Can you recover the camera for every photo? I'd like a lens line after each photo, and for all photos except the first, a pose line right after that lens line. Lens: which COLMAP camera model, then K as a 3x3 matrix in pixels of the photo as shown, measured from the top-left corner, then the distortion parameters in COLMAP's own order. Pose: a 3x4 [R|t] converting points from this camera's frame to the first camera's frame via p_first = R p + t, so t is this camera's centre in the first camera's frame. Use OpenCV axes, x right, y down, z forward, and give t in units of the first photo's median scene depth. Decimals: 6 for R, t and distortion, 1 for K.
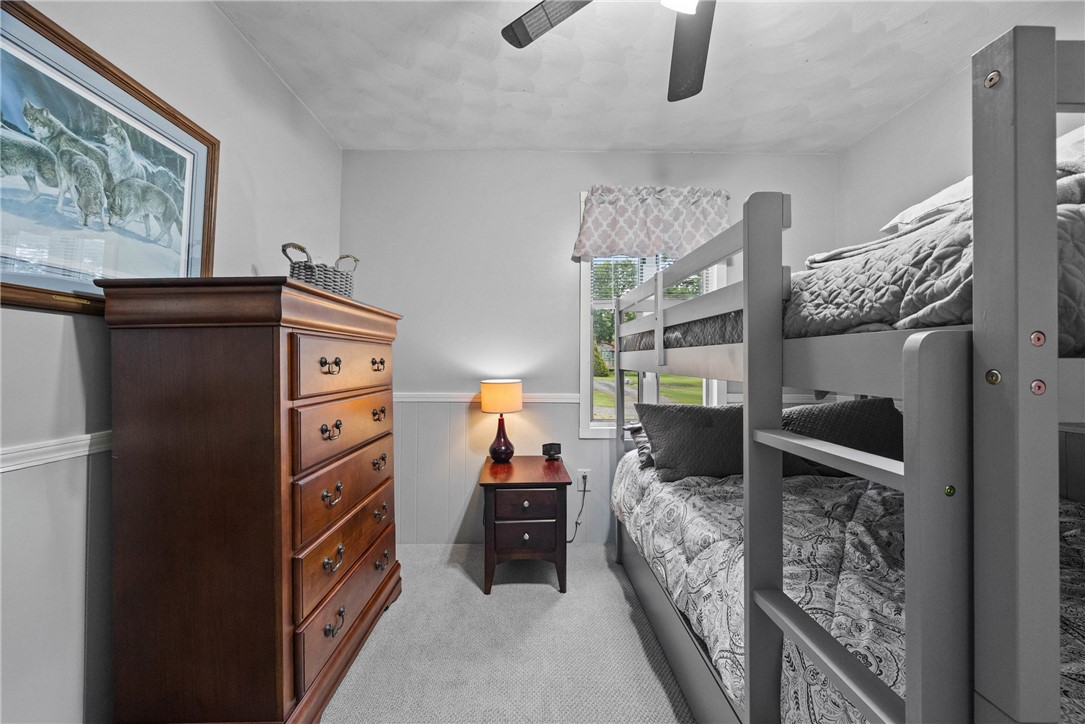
lens RADIAL K [[419.3, 0, 538.6], [0, 419.3, 359.4], [0, 0, 1]] dist [-0.003638, 0.000411]
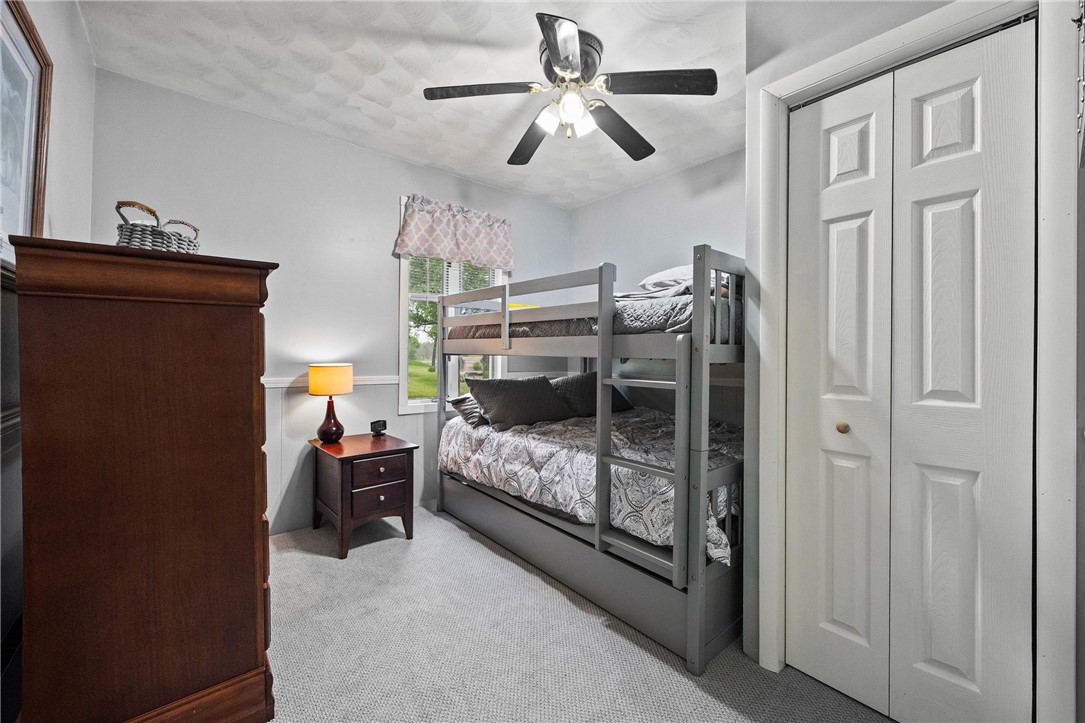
lens RADIAL K [[419.3, 0, 548.5], [0, 419.3, 360.9], [0, 0, 1]] dist [-0.003638, 0.000411]
pose [[0.776452, -0.006327, 0.630145, -0.409801], [-0.011255, 0.999651, 0.023905, 0.014548], [-0.630076, -0.025654, 0.776109, -0.175967]]
